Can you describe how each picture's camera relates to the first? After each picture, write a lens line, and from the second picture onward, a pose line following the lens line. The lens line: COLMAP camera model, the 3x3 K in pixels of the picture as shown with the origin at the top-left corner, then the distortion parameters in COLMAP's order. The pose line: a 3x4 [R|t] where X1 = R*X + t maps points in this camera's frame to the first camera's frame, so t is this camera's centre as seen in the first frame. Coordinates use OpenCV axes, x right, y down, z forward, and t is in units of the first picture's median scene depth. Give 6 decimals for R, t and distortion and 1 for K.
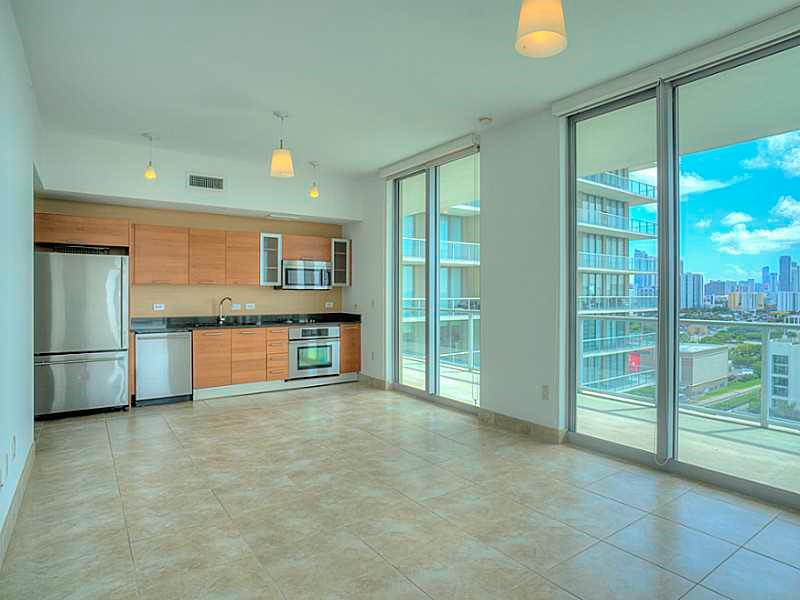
lens RADIAL K [[469.8, 0, 413.5], [0, 469.8, 294.2], [0, 0, 1]] dist [-0.015899, 0.001187]
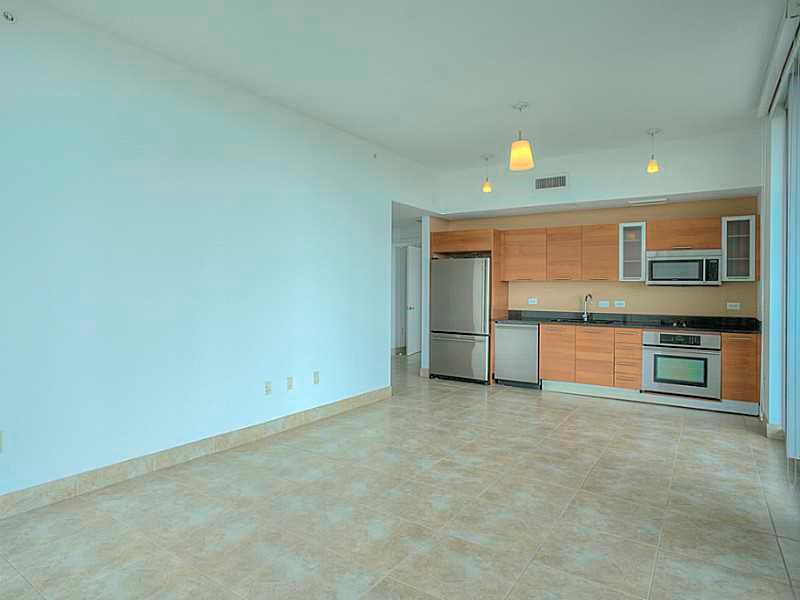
lens RADIAL K [[469.8, 0, 413.5], [0, 469.8, 294.2], [0, 0, 1]] dist [-0.015899, 0.001187]
pose [[0.374899, 0.015805, -0.926931, 0.365869], [-0.007543, 0.999874, 0.013998, -0.003294], [0.927035, 0.001744, 0.374971, 0.289887]]
